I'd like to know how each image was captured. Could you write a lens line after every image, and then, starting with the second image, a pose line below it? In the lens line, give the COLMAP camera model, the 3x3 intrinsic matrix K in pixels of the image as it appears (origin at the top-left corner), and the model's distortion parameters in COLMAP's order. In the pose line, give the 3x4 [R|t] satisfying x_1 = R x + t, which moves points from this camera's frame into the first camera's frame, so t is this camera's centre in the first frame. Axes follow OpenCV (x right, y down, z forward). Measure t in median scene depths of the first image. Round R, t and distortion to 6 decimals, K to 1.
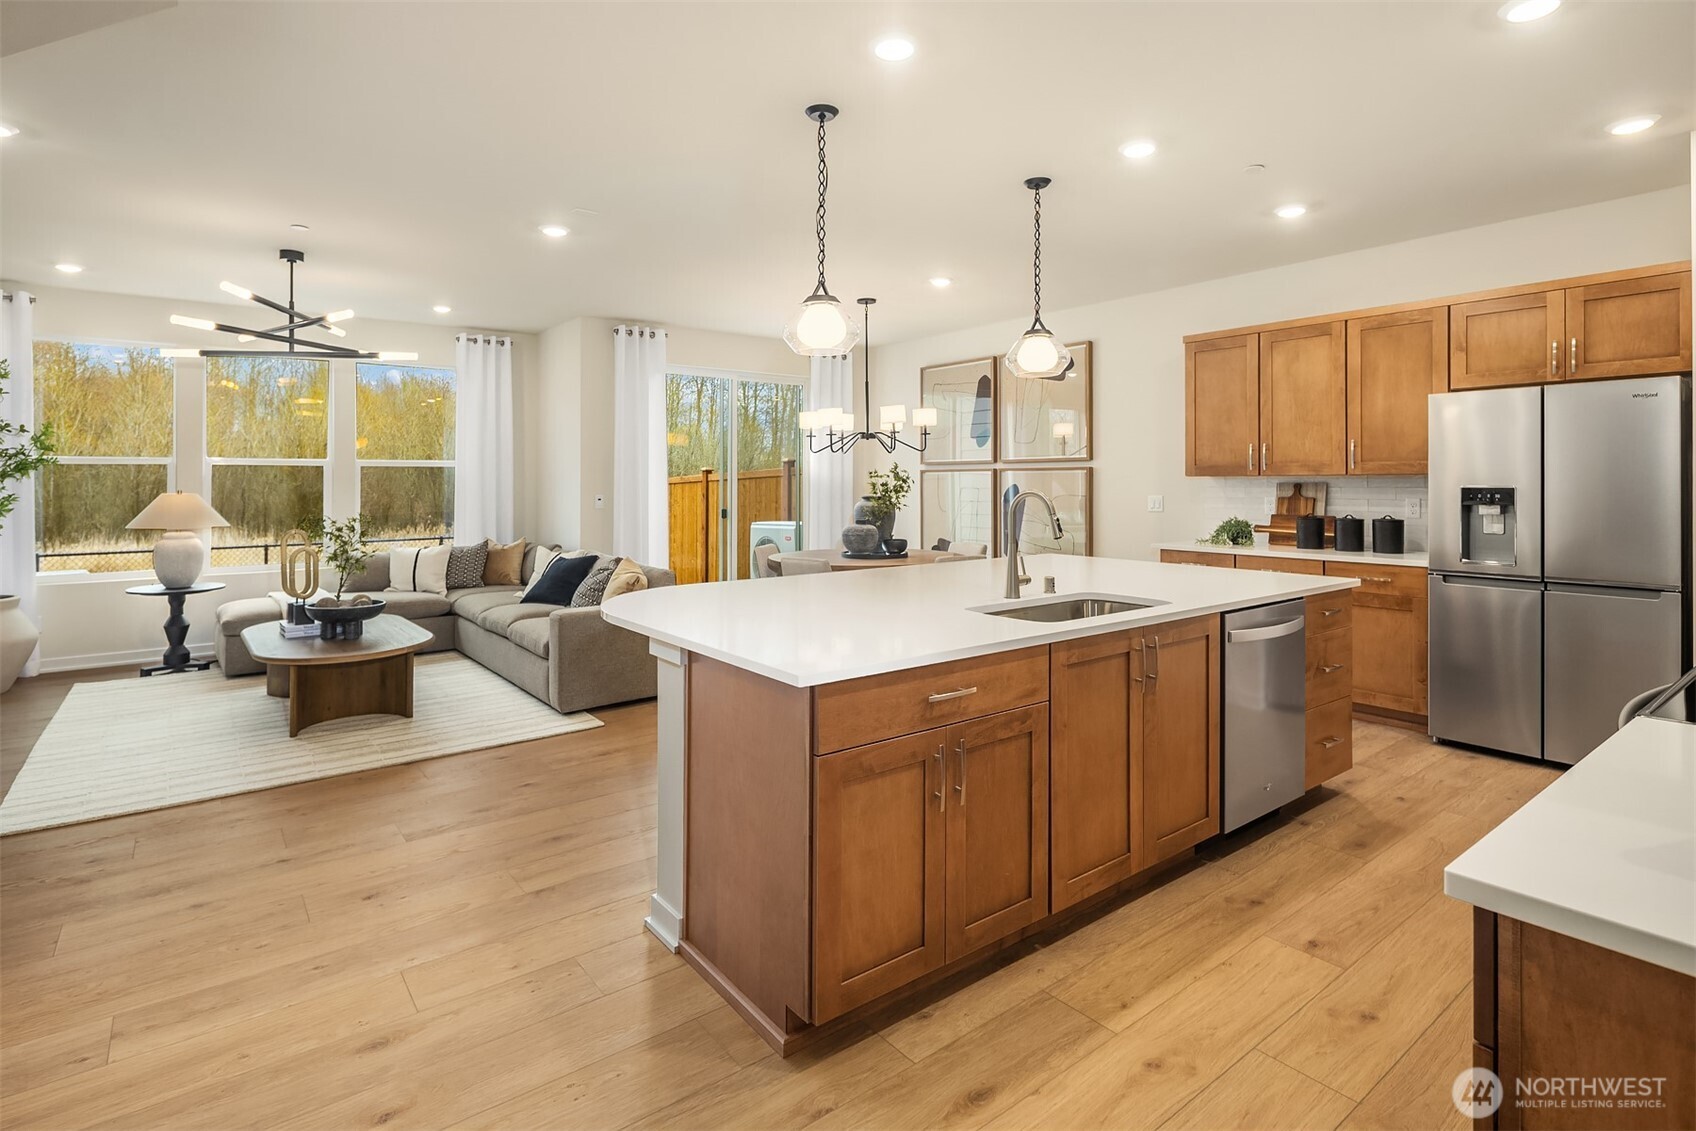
lens RADIAL K [[855.4, 0, 890.0], [0, 855.4, 469.7], [0, 0, 1]] dist [0.001498, 0.000485]
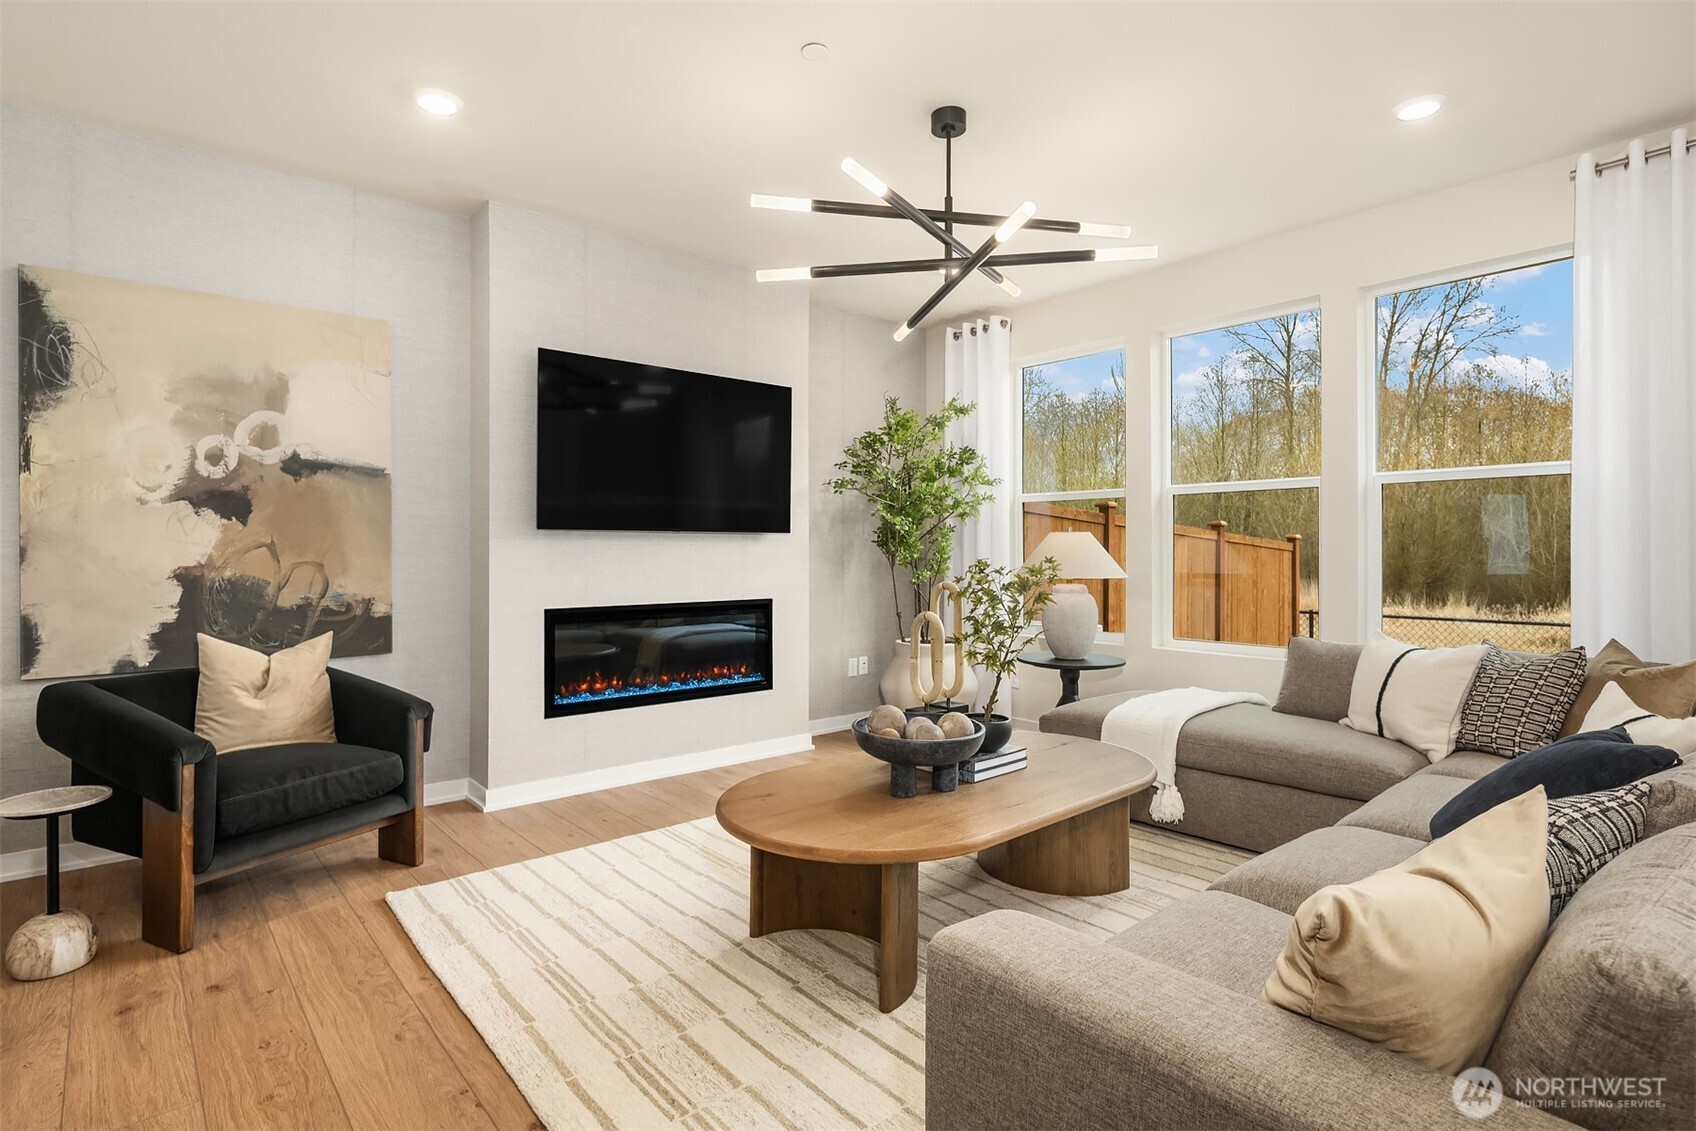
lens RADIAL K [[840.5, 0, 807.3], [0, 840.5, 542.5], [0, 0, 1]] dist [0.001096, -0.000161]
pose [[-0.009151, -0.004934, -0.999946, -0.096225], [0.010837, 0.999929, -0.005033, 0.036687], [0.999899, -0.010883, -0.009097, 0.756509]]
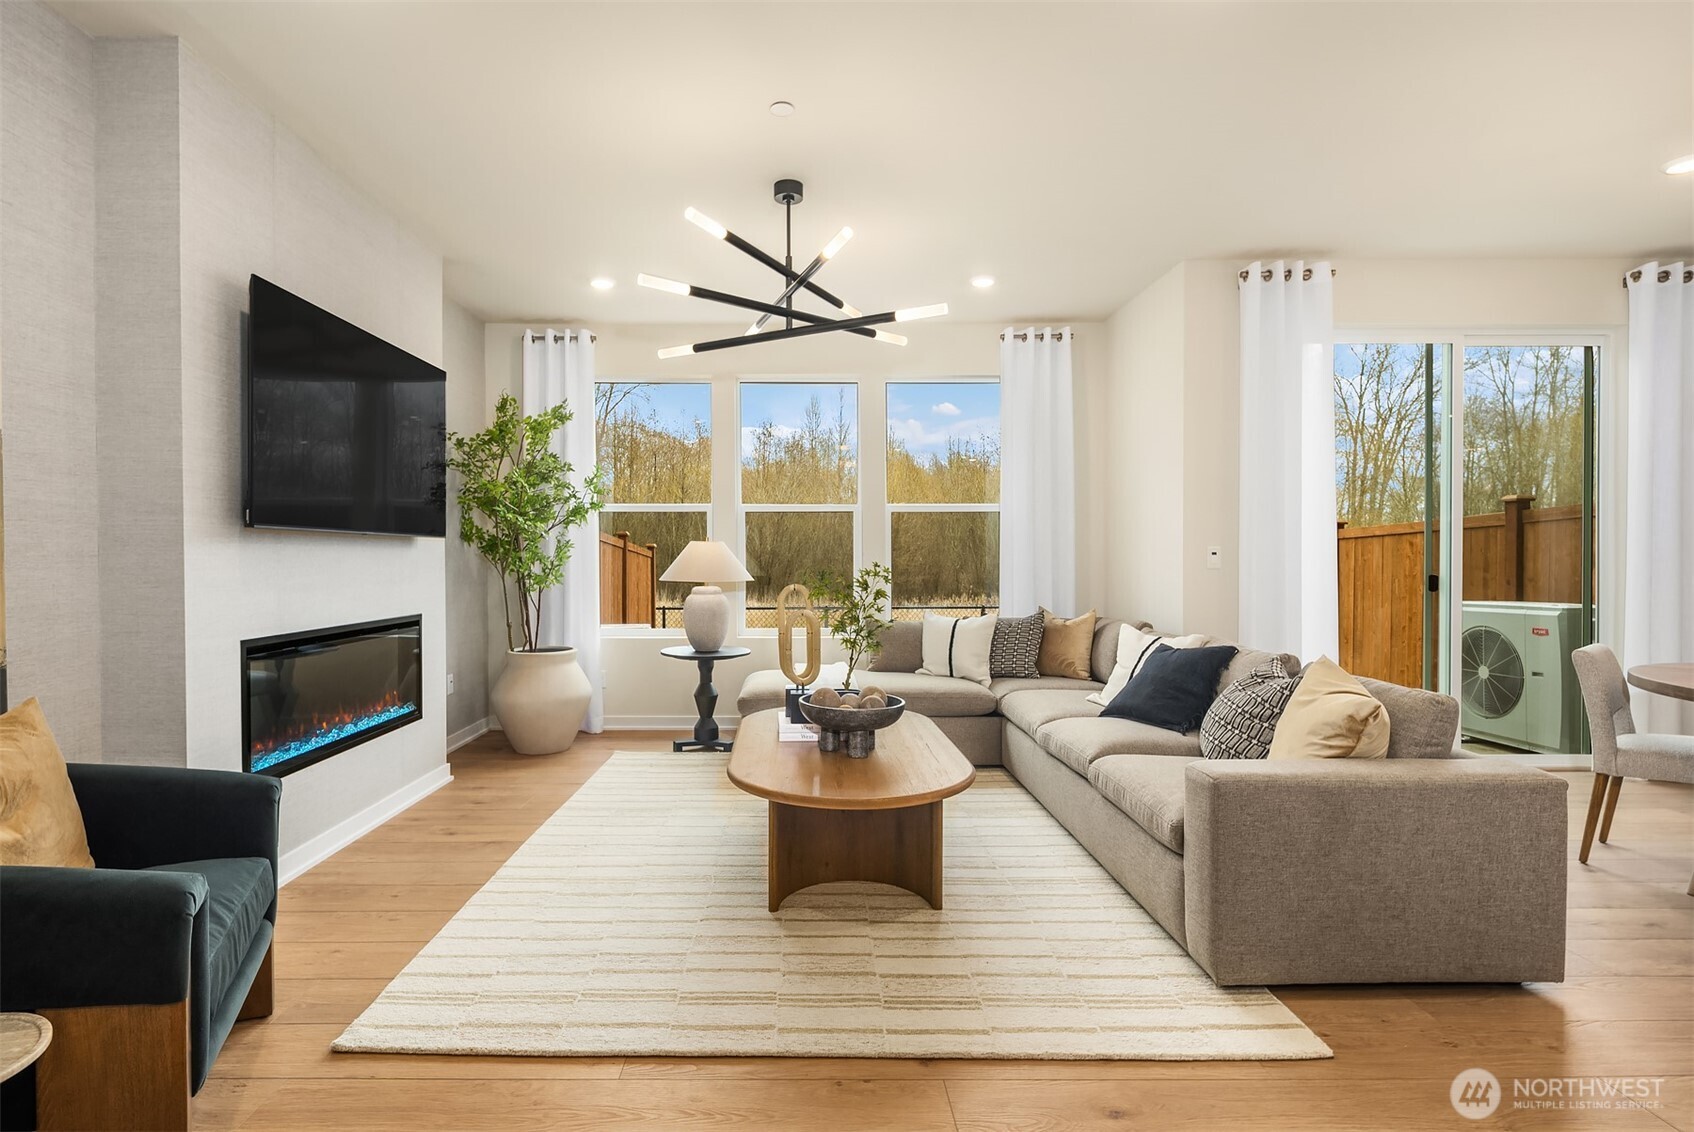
lens RADIAL K [[863.9, 0, 796.1], [0, 863.9, 552.8], [0, 0, 1]] dist [-0.001877, -0.001661]
pose [[0.768184, -0.000111, -0.640229, -0.203408], [0.005905, 0.999959, 0.006912, 0.033102], [0.640202, -0.009090, 0.768153, 0.384865]]
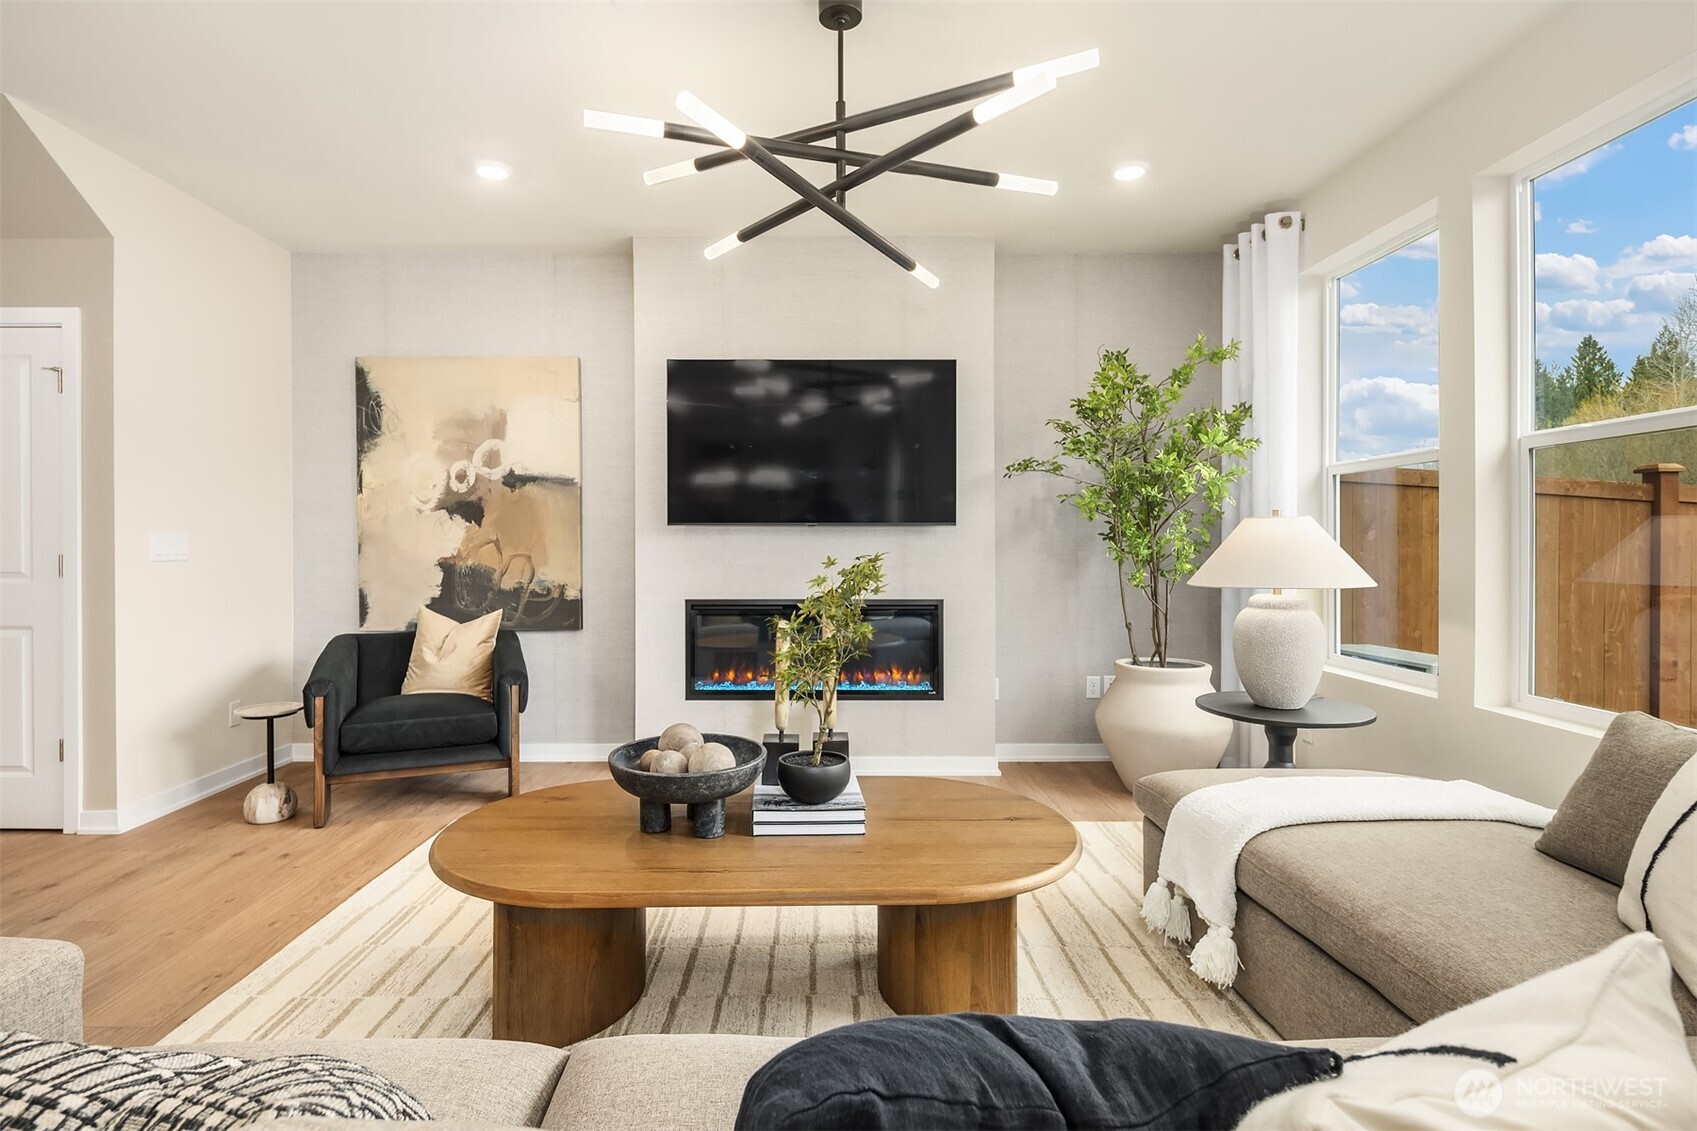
lens RADIAL K [[820.1, 0, 813.8], [0, 820.1, 543.7], [0, 0, 1]] dist [0.001141, -0.000342]
pose [[-0.644253, 0.002983, -0.764806, -0.284286], [0.012040, 0.999908, -0.006243, 0.041438], [0.764717, -0.013230, -0.644230, 1.067342]]
